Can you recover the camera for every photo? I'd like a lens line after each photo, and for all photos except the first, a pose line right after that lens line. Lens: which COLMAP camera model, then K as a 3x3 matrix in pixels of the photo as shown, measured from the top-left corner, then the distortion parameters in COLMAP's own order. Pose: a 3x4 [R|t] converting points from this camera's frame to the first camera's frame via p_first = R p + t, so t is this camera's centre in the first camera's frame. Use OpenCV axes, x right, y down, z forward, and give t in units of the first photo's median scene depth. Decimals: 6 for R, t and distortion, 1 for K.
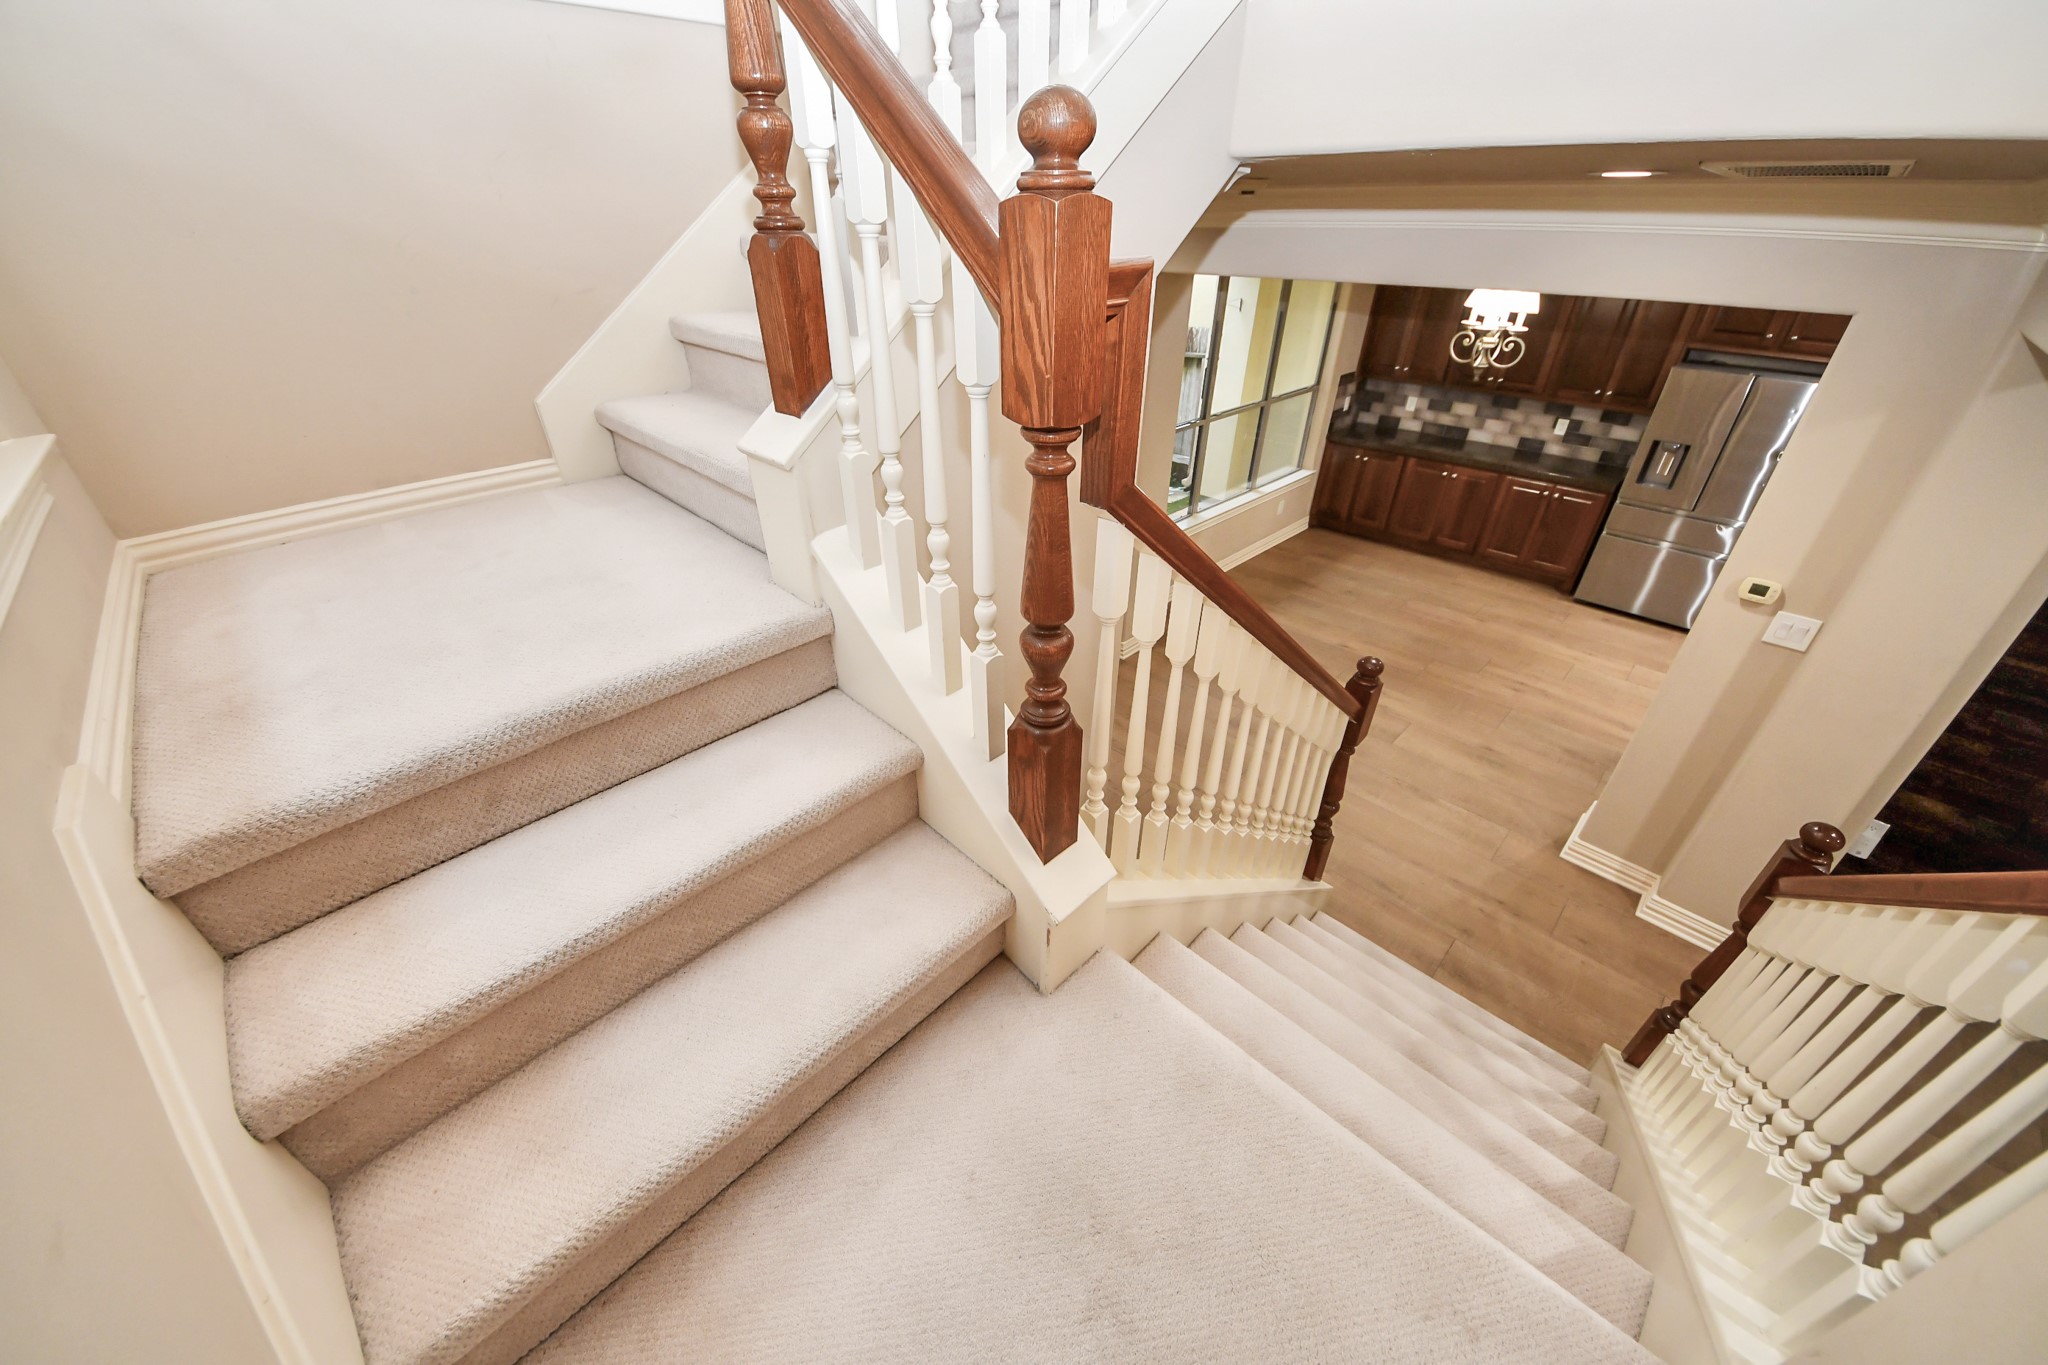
lens RADIAL K [[712.4, 0, 1024.0], [0, 712.4, 682.5], [0, 0, 1]] dist [0.012352, -0.011456]
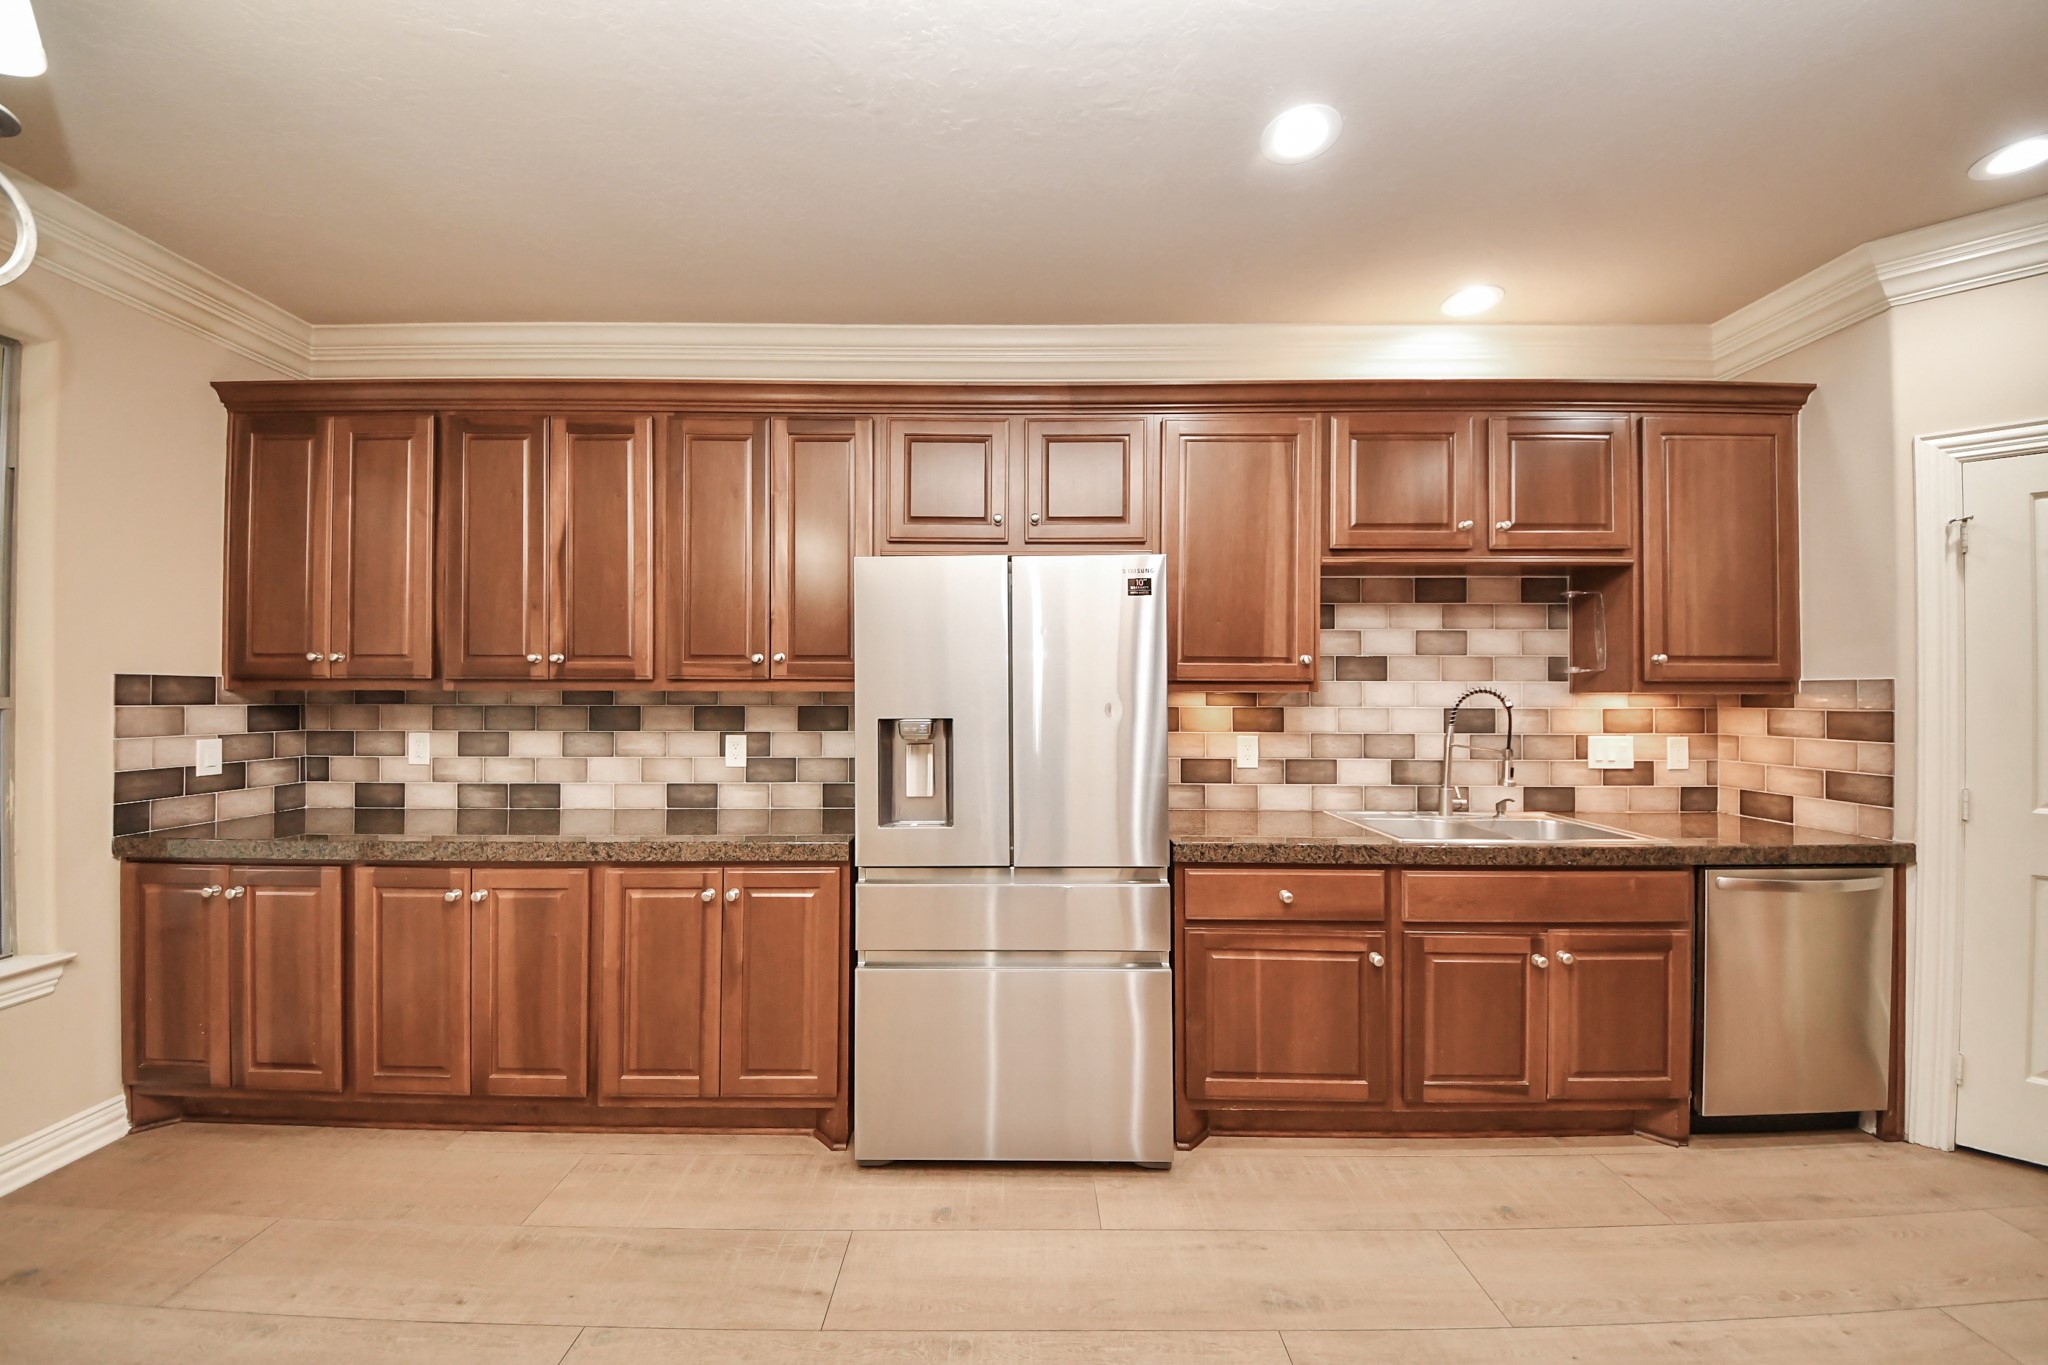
lens RADIAL K [[712.4, 0, 1024.0], [0, 712.4, 682.5], [0, 0, 1]] dist [0.012352, -0.011456]
pose [[0.718075, 0.029888, 0.695324, 0.524974], [0.375753, 0.824302, -0.423480, -0.120214], [-0.585814, 0.565360, 0.580680, 0.556943]]
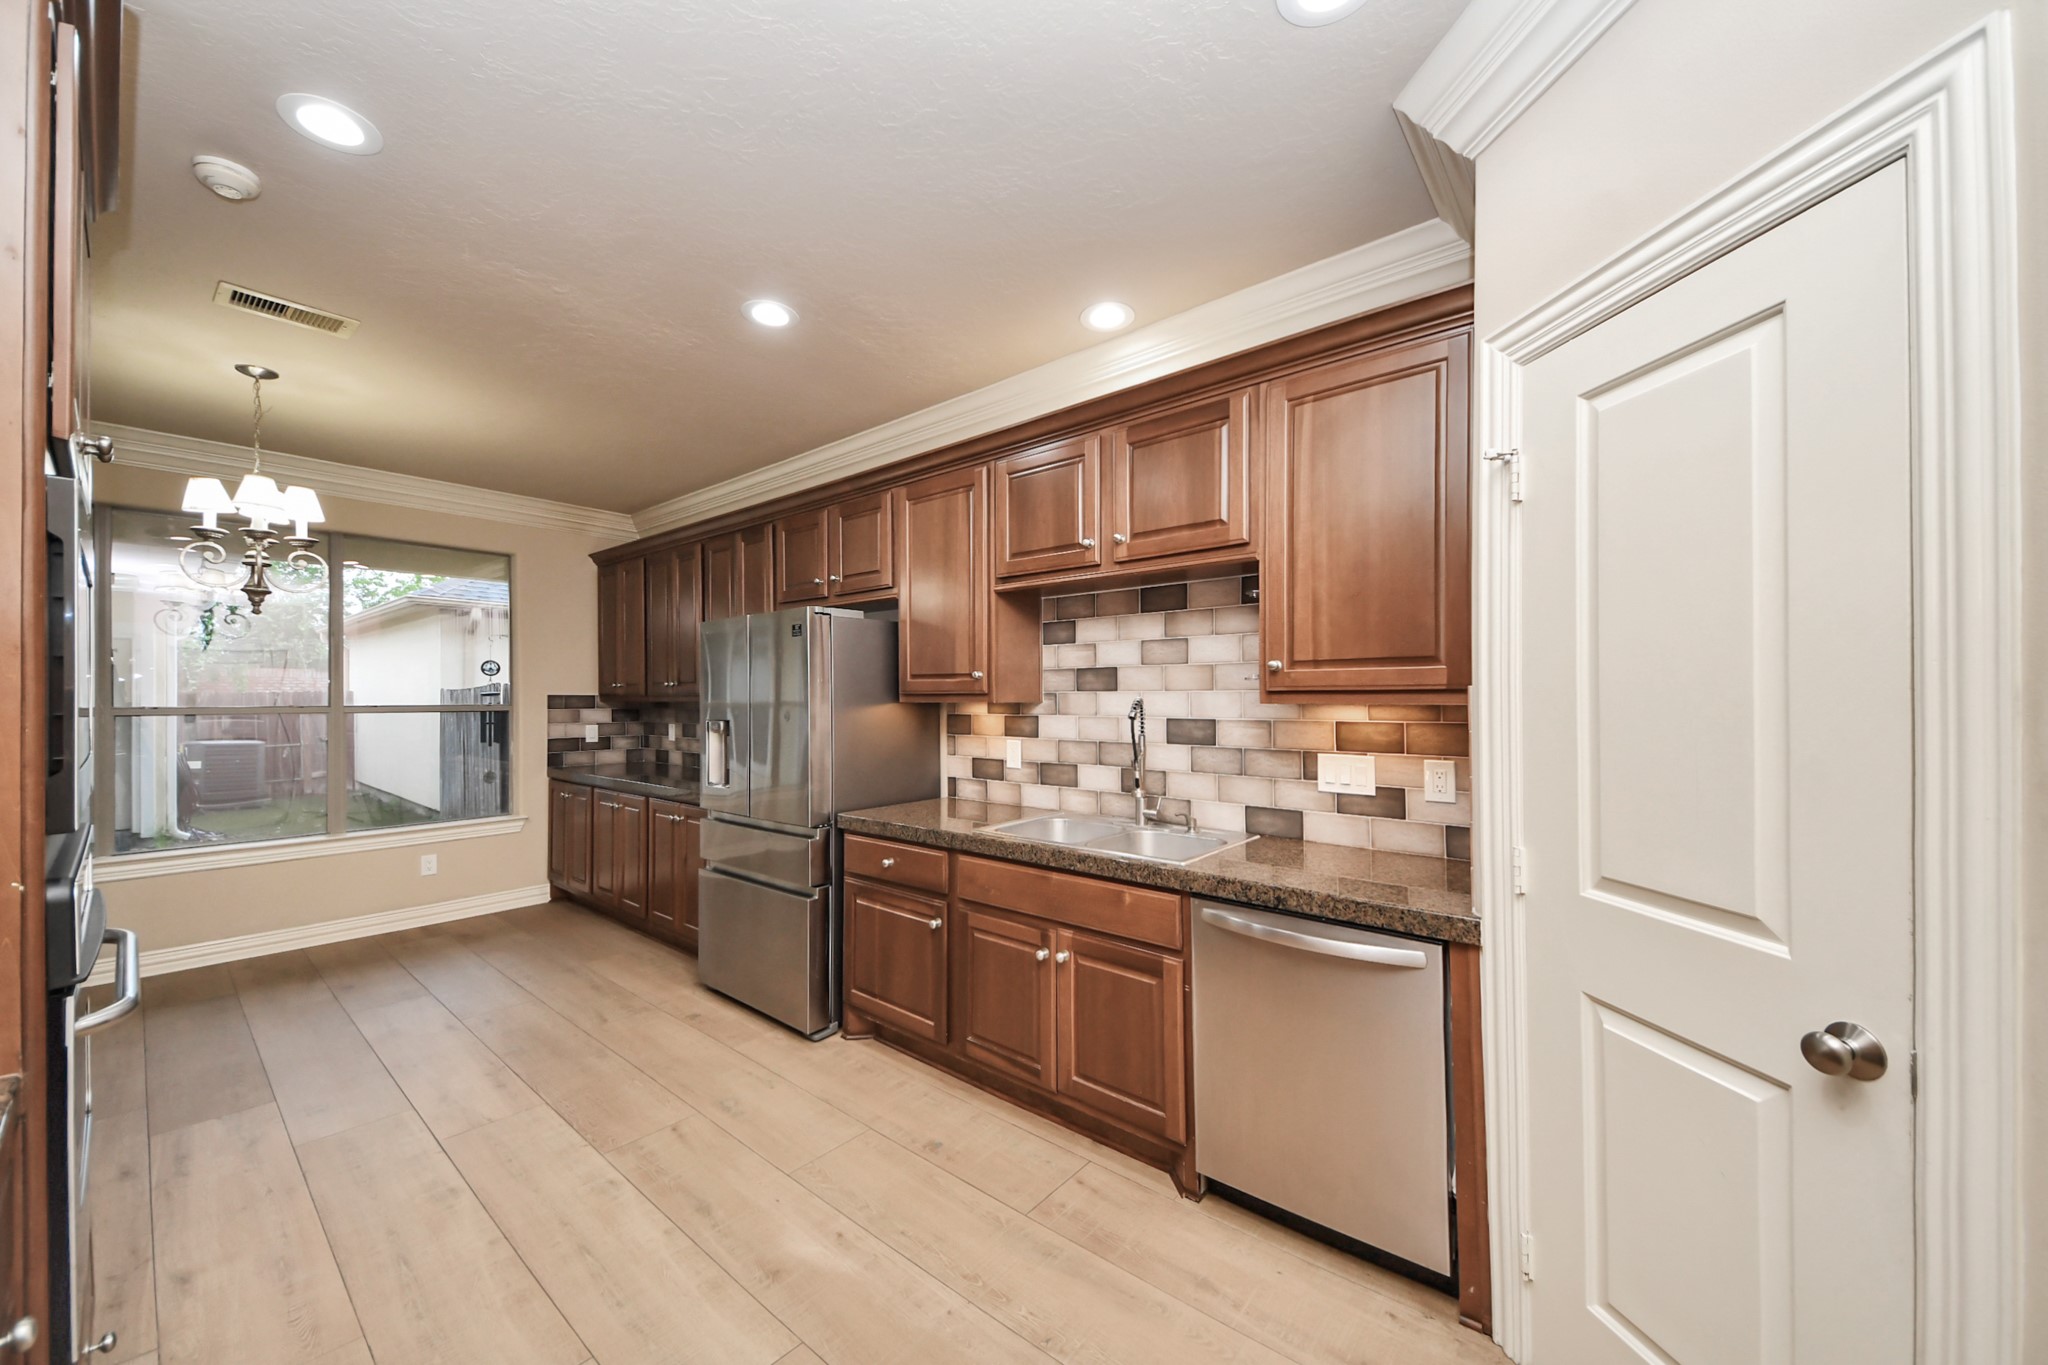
lens RADIAL K [[742.9, 0, 1054.1], [0, 742.9, 689.3], [0, 0, 1]] dist [0.032678, -0.013569]
pose [[0.995660, 0.015700, 0.091734, 0.909184], [0.039027, 0.824385, -0.564683, 0.040486], [-0.084490, 0.565812, 0.820194, 0.296842]]
